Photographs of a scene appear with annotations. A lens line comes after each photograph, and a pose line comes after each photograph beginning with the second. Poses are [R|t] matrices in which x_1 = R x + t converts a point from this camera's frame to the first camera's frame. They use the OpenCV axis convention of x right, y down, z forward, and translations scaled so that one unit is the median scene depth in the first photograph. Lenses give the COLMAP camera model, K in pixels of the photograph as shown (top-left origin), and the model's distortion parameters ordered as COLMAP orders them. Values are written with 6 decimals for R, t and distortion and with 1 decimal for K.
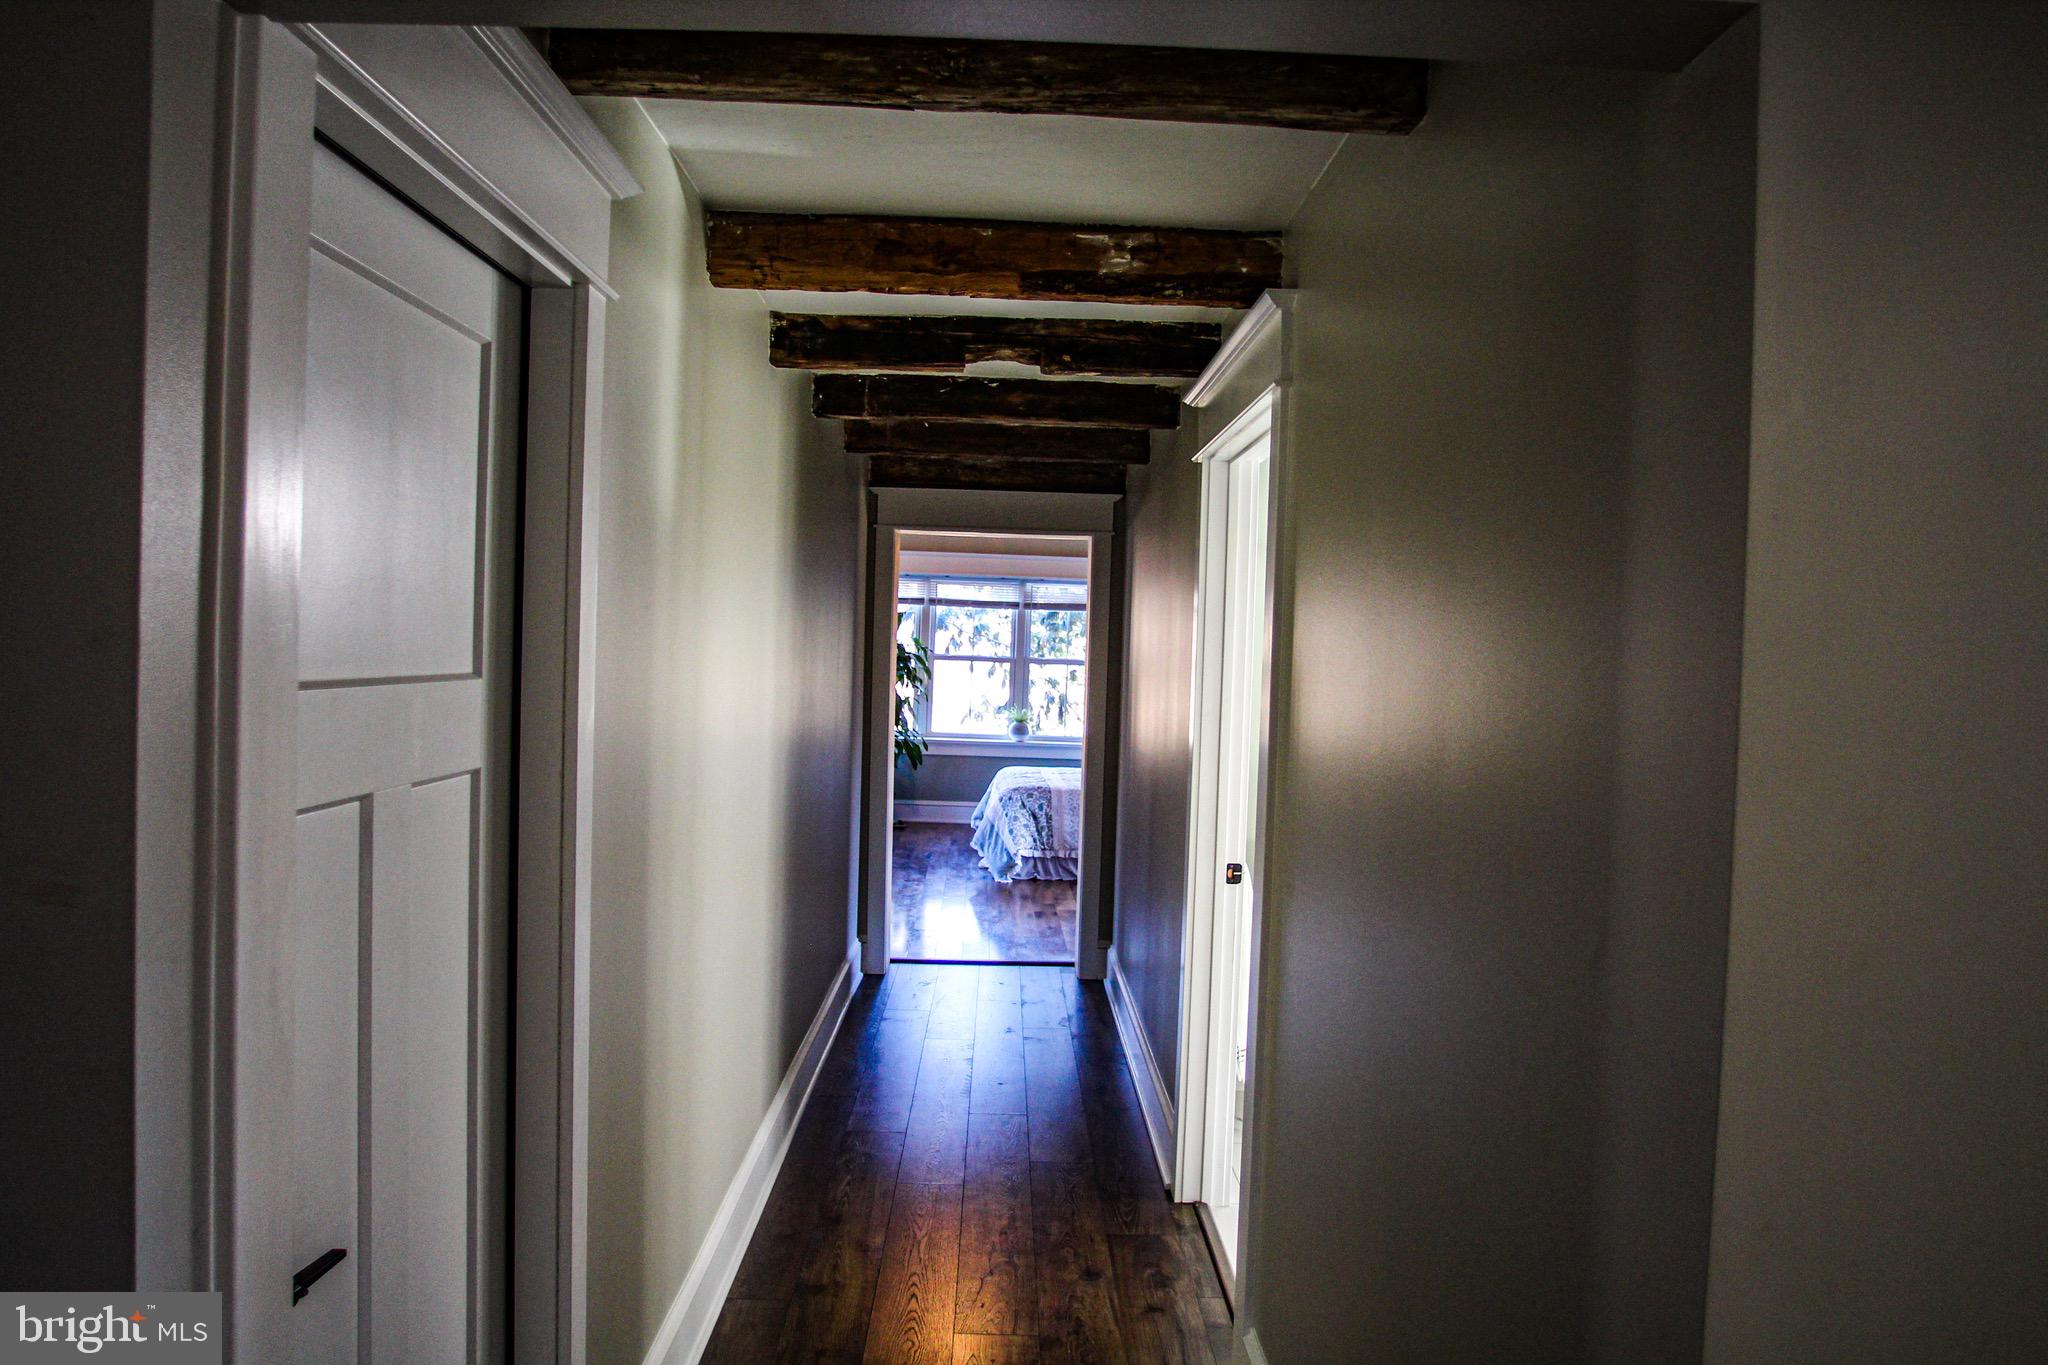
lens RADIAL K [[1313.3, 0, 1016.6], [0, 1313.3, 681.0], [0, 0, 1]] dist [-0.050927, 0.017666]
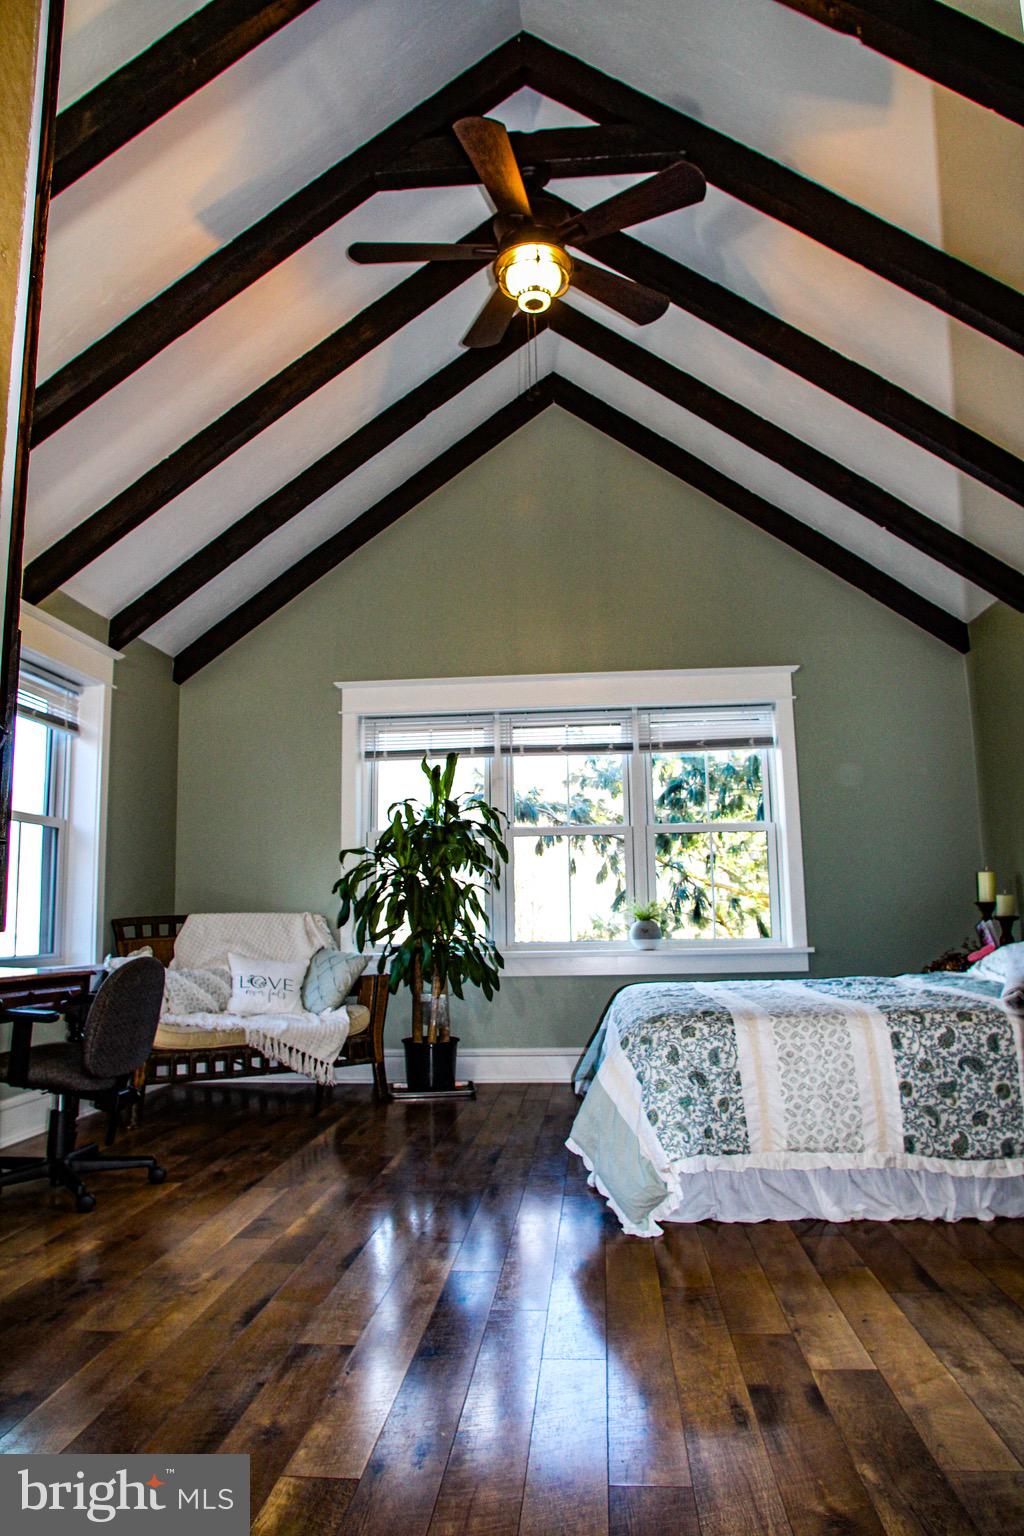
lens RADIAL K [[984.9, 0, 521.4], [0, 984.9, 776.3], [0, 0, 1]] dist [-0.050927, 0.017666]
pose [[0.993017, -0.066469, -0.097465, -0.008139], [0.048544, 0.983206, -0.175927, 0.056670], [0.107522, 0.169967, 0.979566, 0.636730]]
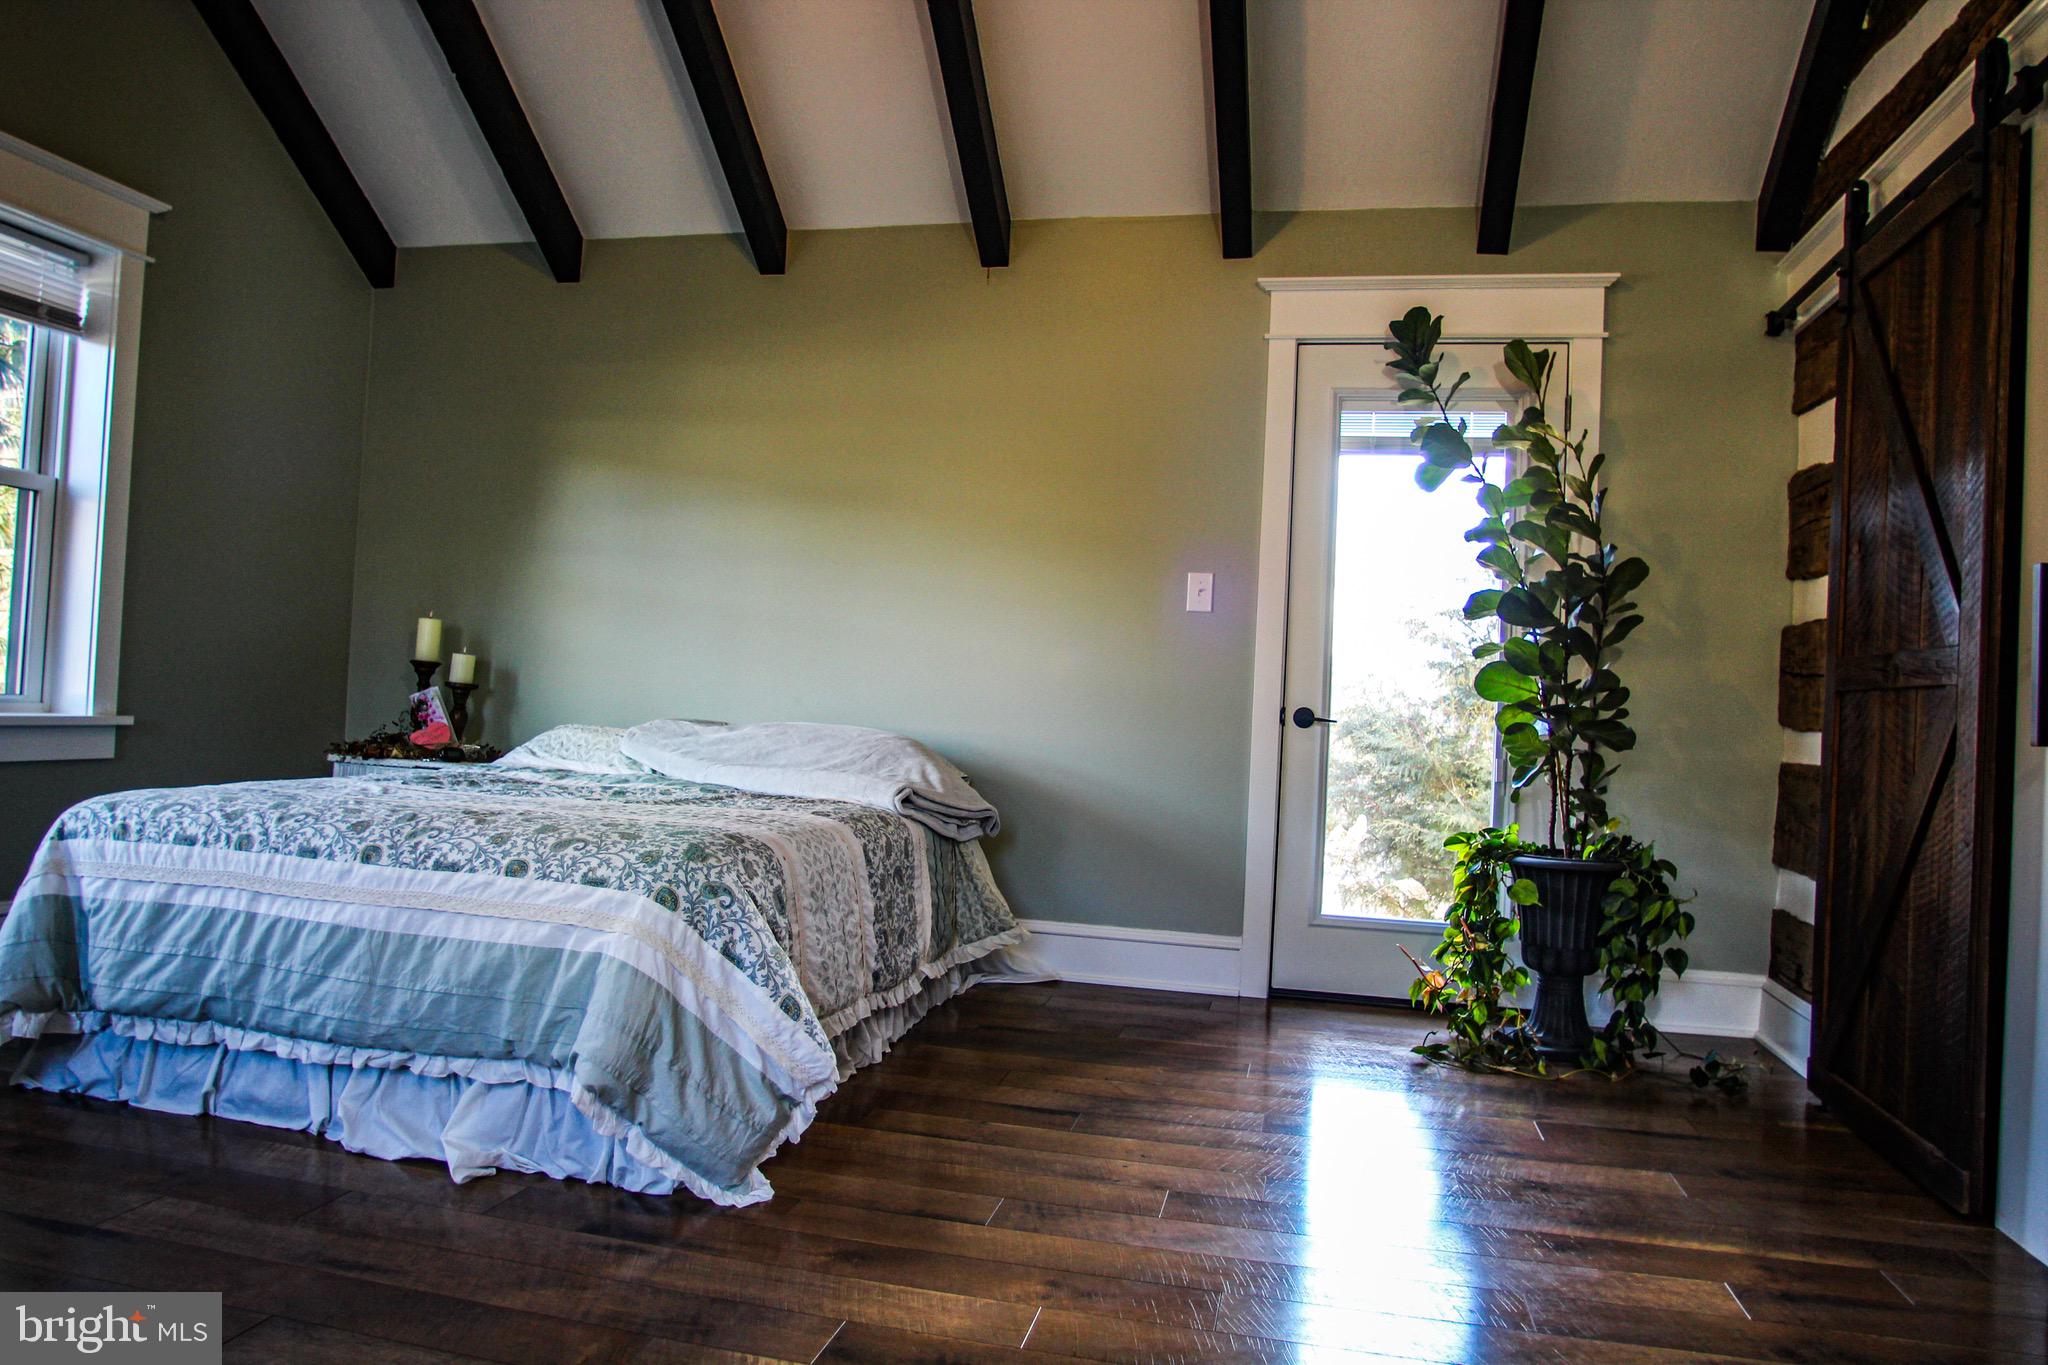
lens RADIAL K [[1313.3, 0, 1030.4], [0, 1313.3, 683.8], [0, 0, 1]] dist [-0.050927, 0.017666]
pose [[0.259383, -0.005437, 0.965759, -0.243452], [-0.013163, 0.999871, 0.009165, 0.043489], [-0.965685, -0.015090, 0.259278, 0.854929]]
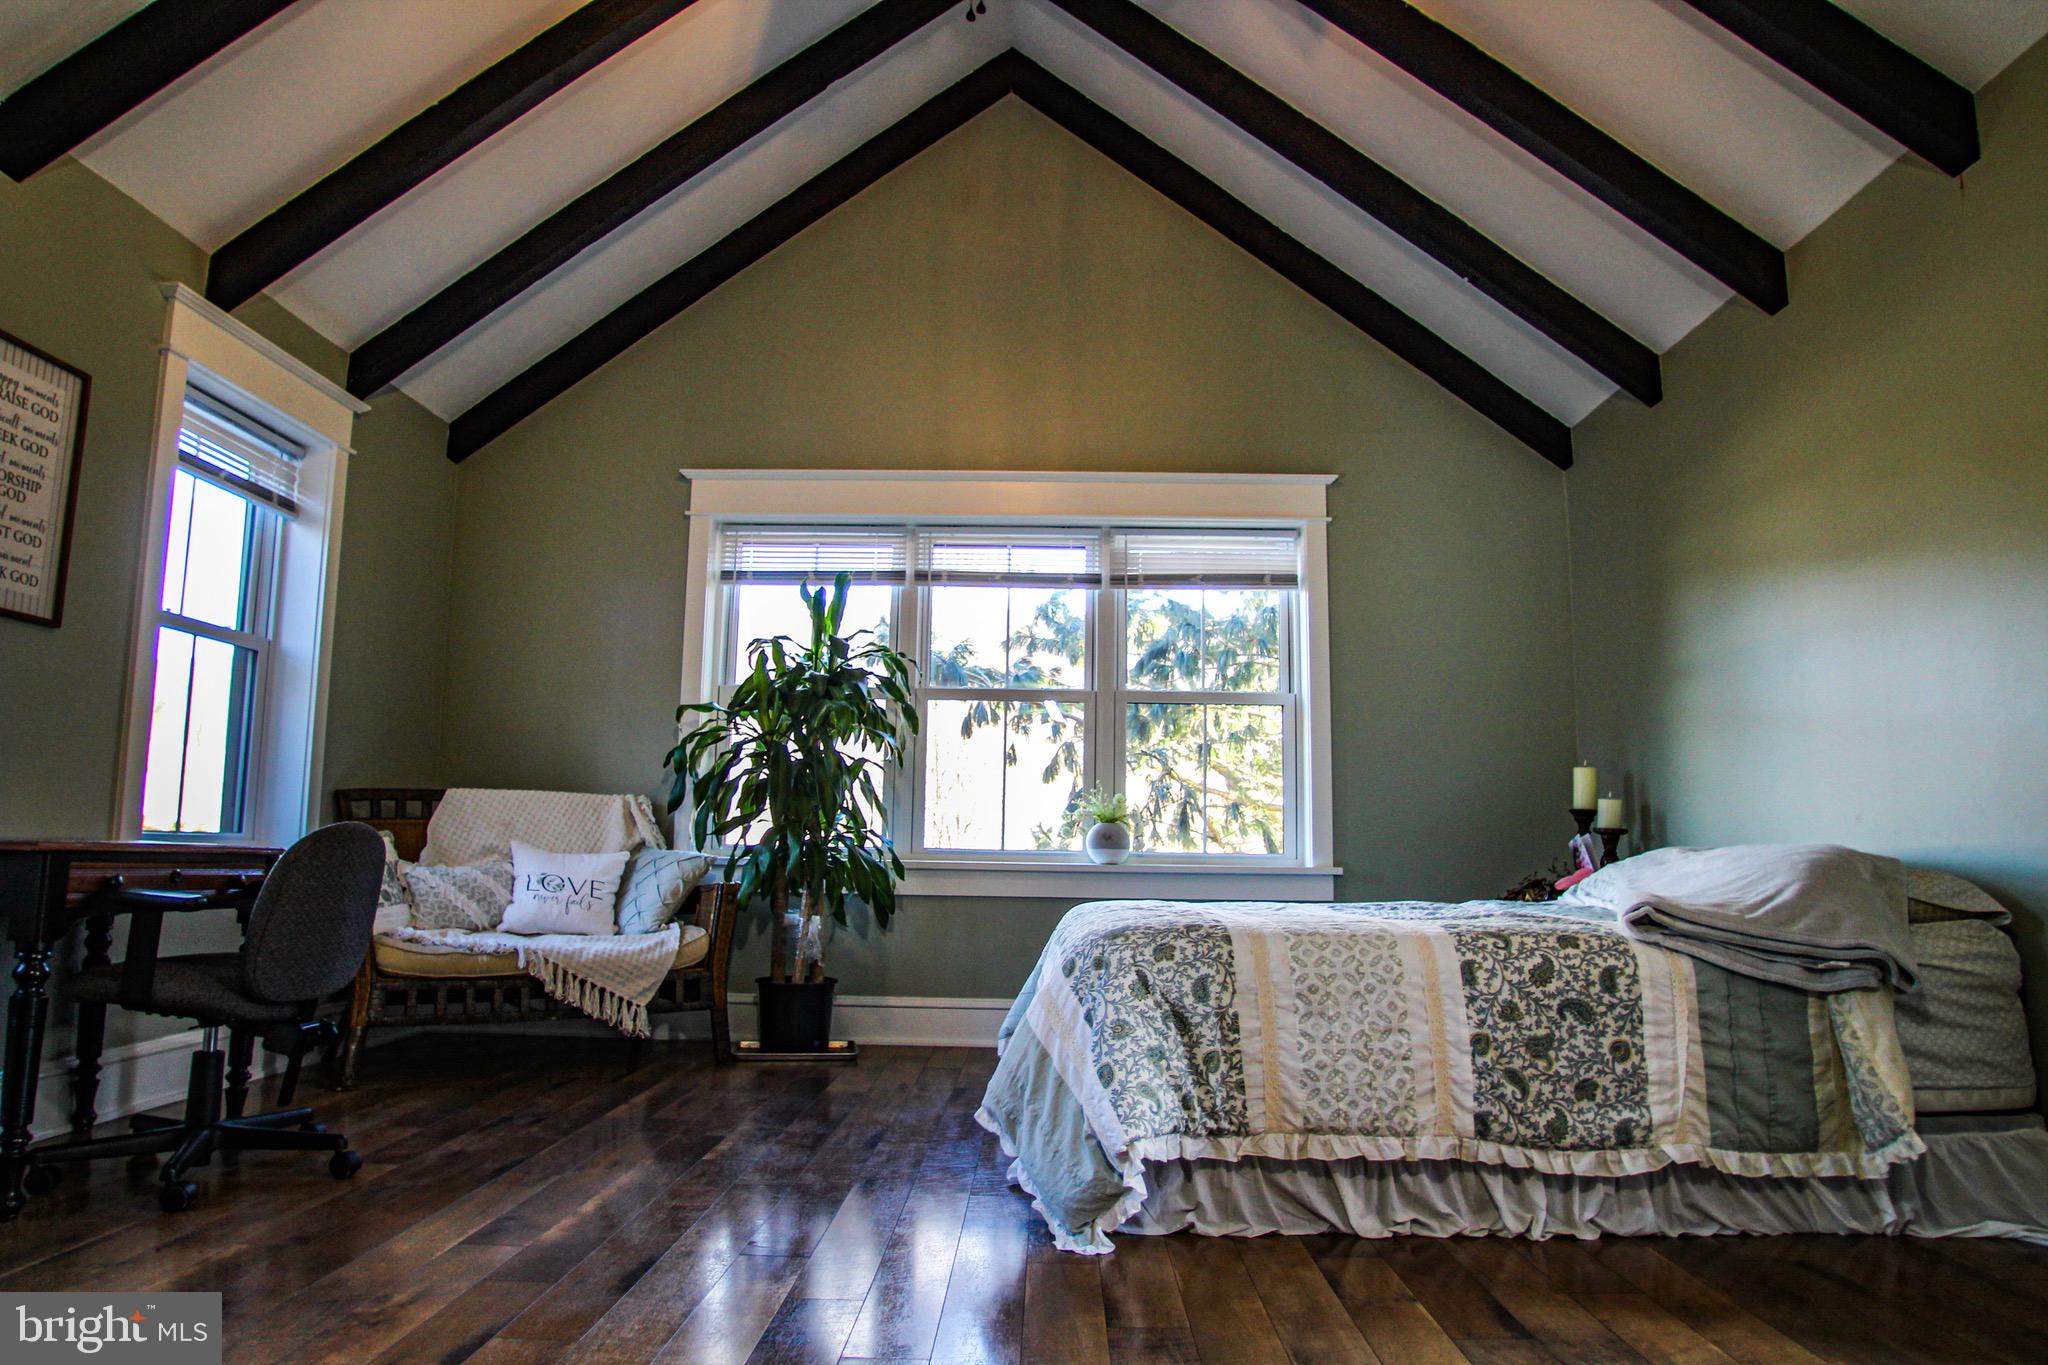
lens RADIAL K [[1313.3, 0, 1027.2], [0, 1313.3, 675.2], [0, 0, 1]] dist [-0.050927, 0.017666]
pose [[0.998783, -0.025177, -0.042415, -0.006947], [0.017767, 0.985830, -0.166801, 0.073199], [0.046013, 0.165845, 0.985078, 0.677970]]
